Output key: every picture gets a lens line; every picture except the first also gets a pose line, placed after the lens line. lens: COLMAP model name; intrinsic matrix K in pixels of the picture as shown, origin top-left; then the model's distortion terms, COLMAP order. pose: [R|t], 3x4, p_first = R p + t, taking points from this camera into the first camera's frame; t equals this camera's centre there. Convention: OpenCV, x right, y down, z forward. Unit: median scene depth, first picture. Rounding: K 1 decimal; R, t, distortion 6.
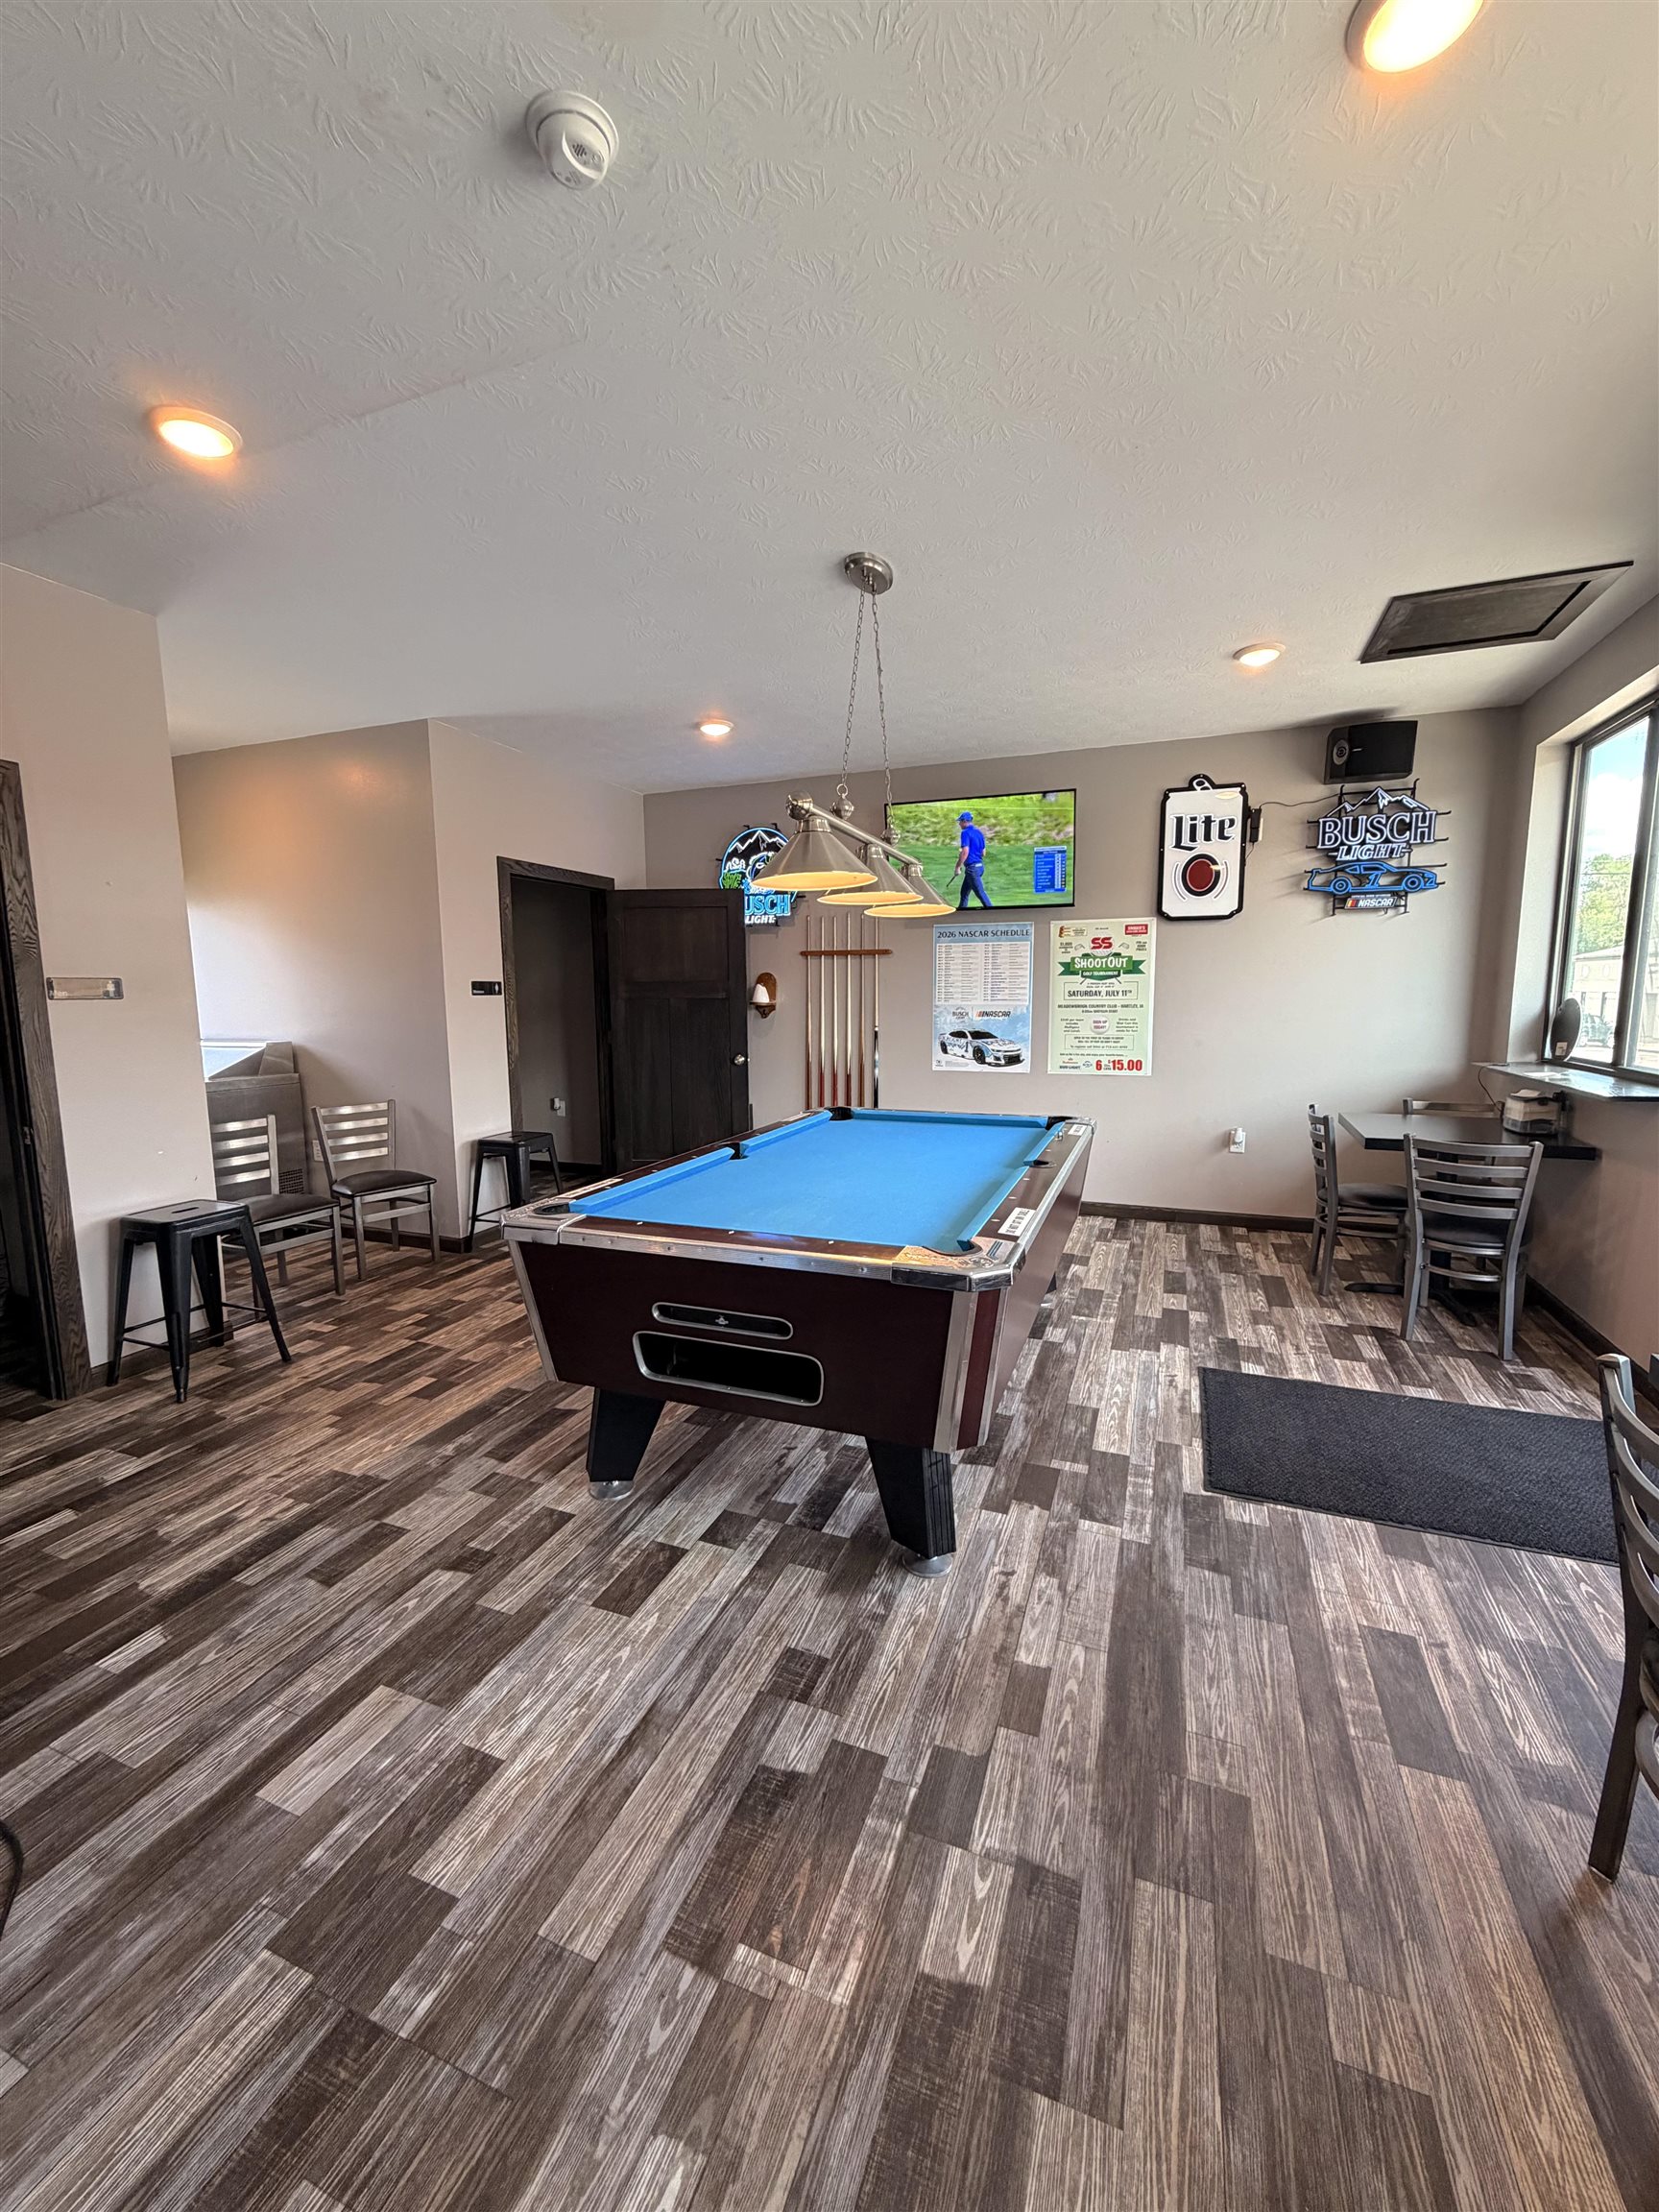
lens RADIAL K [[882.2, 0, 827.3], [0, 882.2, 1101.4], [0, 0, 1]] dist [-0.000813, 0.000468]
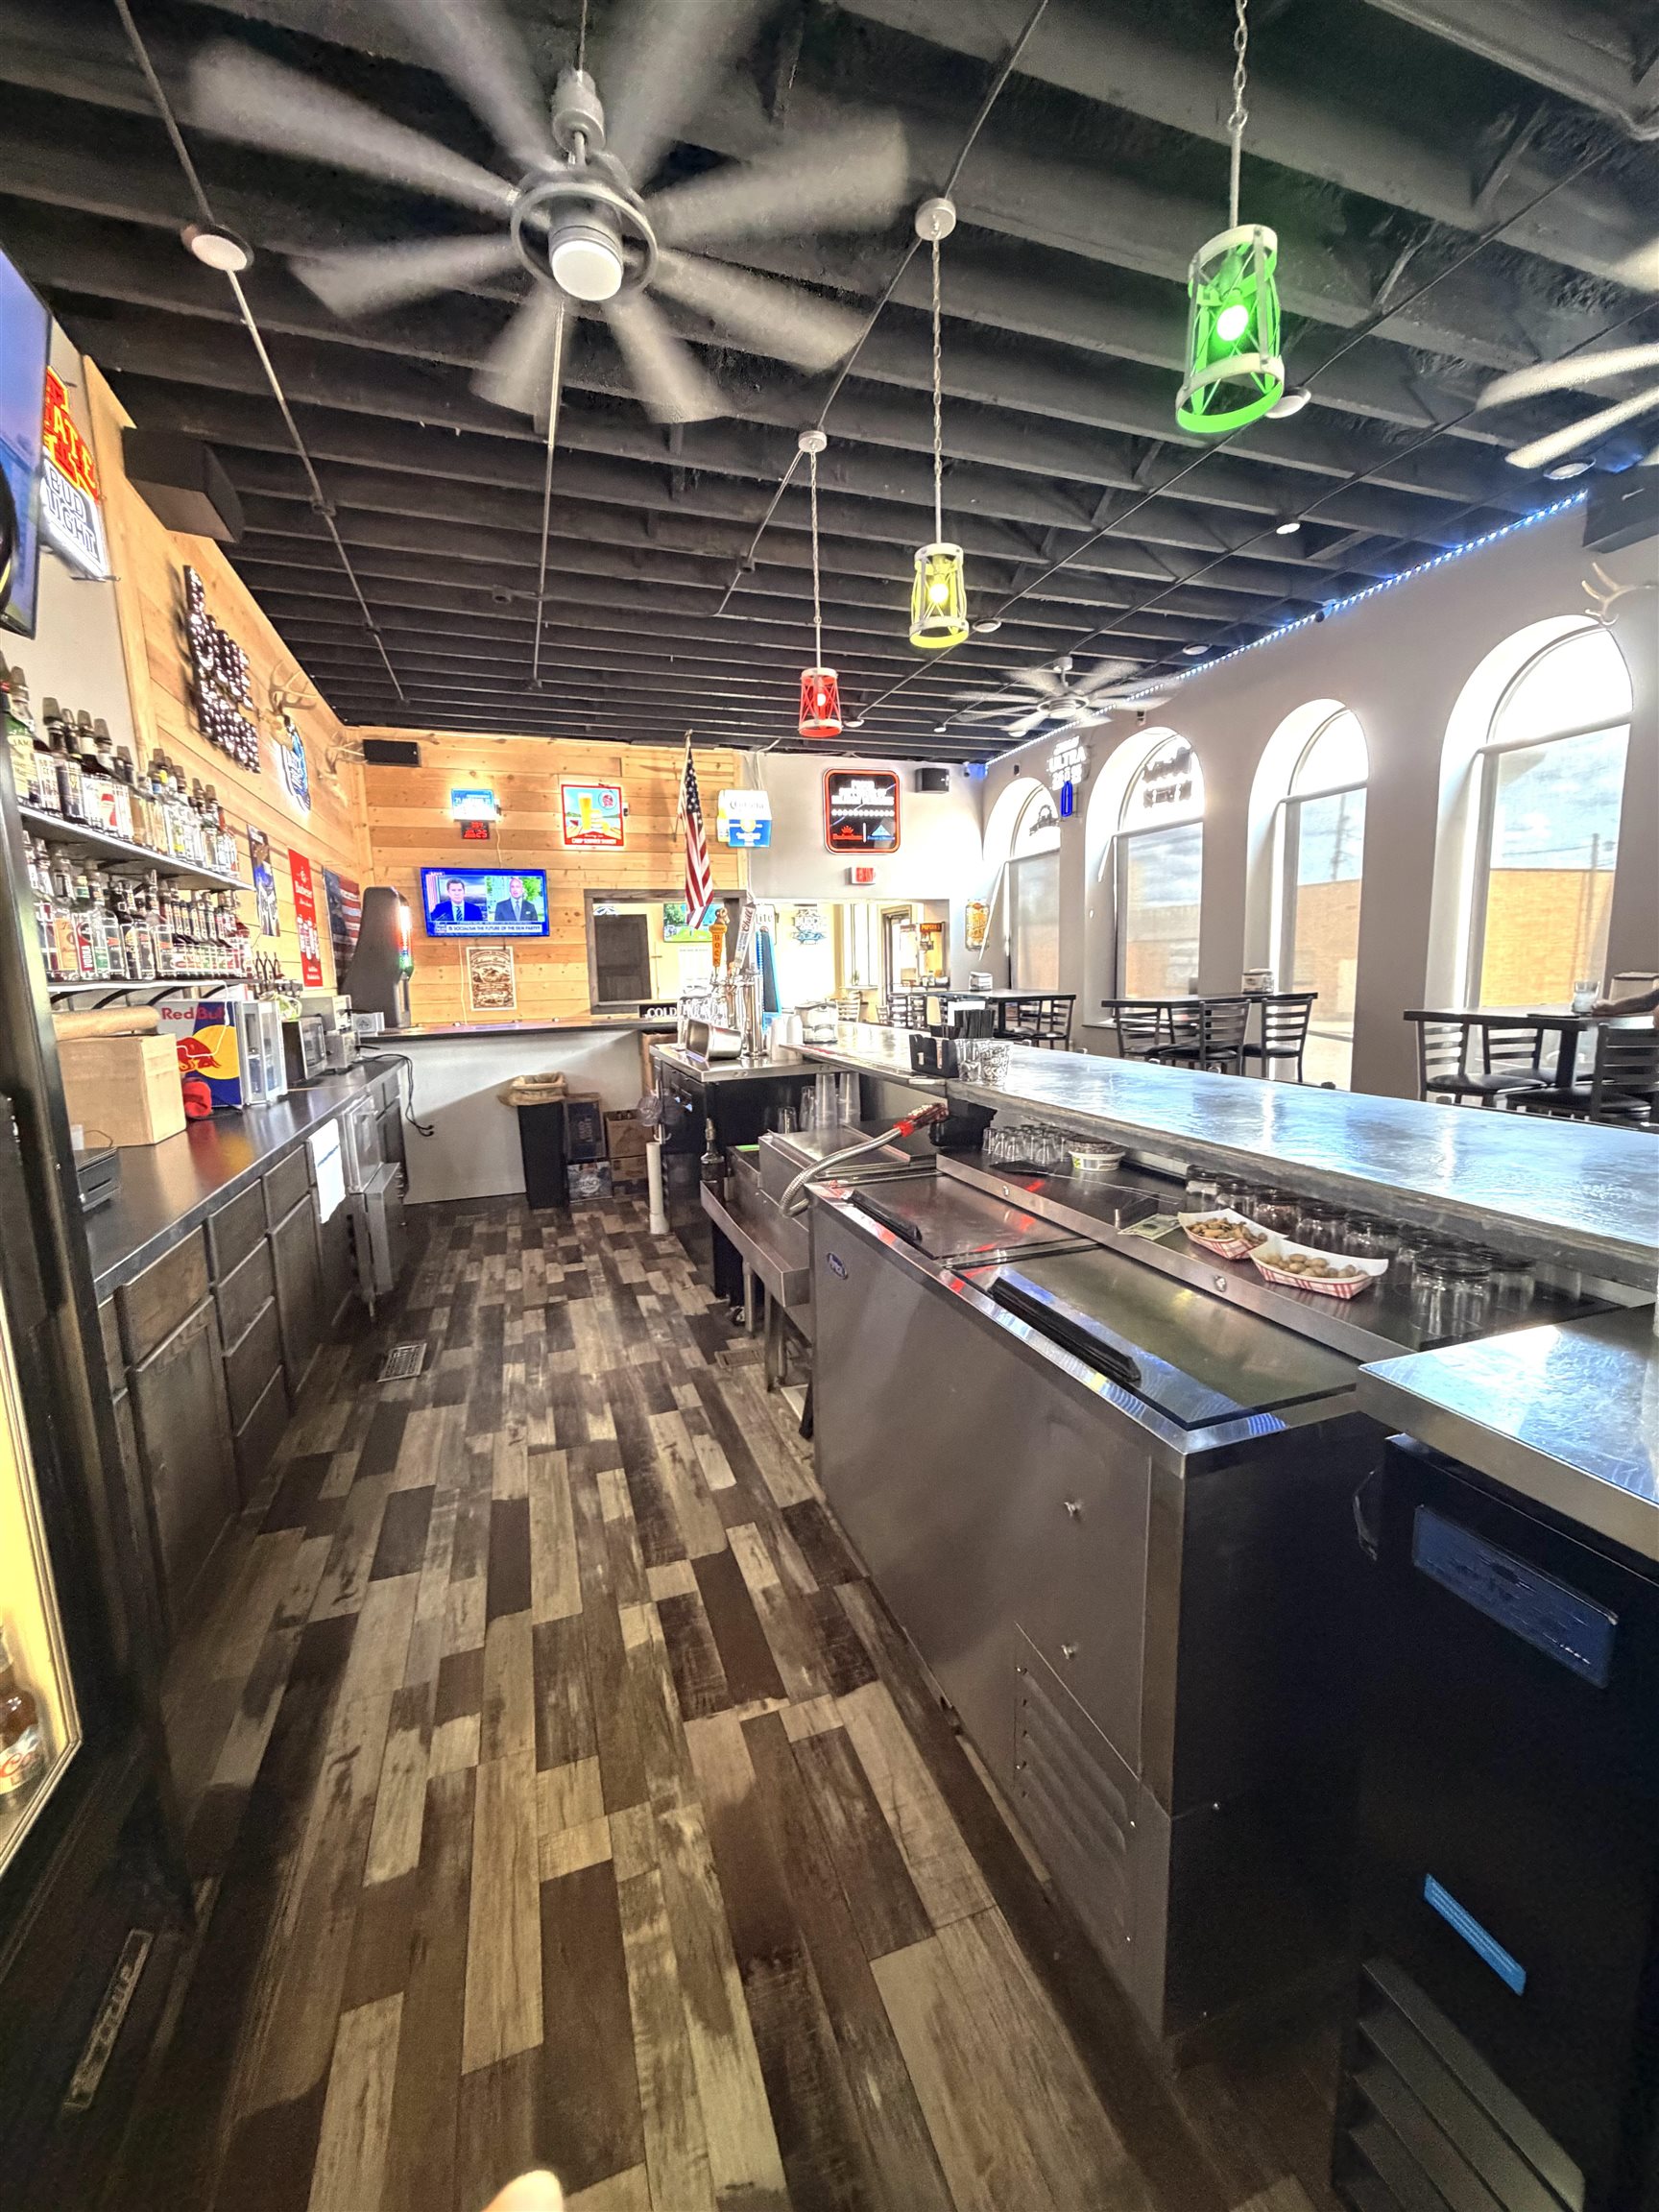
lens RADIAL K [[882.2, 0, 828.6], [0, 882.2, 1101.9], [0, 0, 1]] dist [-0.000813, 0.000468]
pose [[0.756454, -0.112414, 0.644314, -1.970644], [0.104180, 0.993251, 0.050980, 0.274621], [-0.645696, 0.028561, 0.763060, -2.019096]]
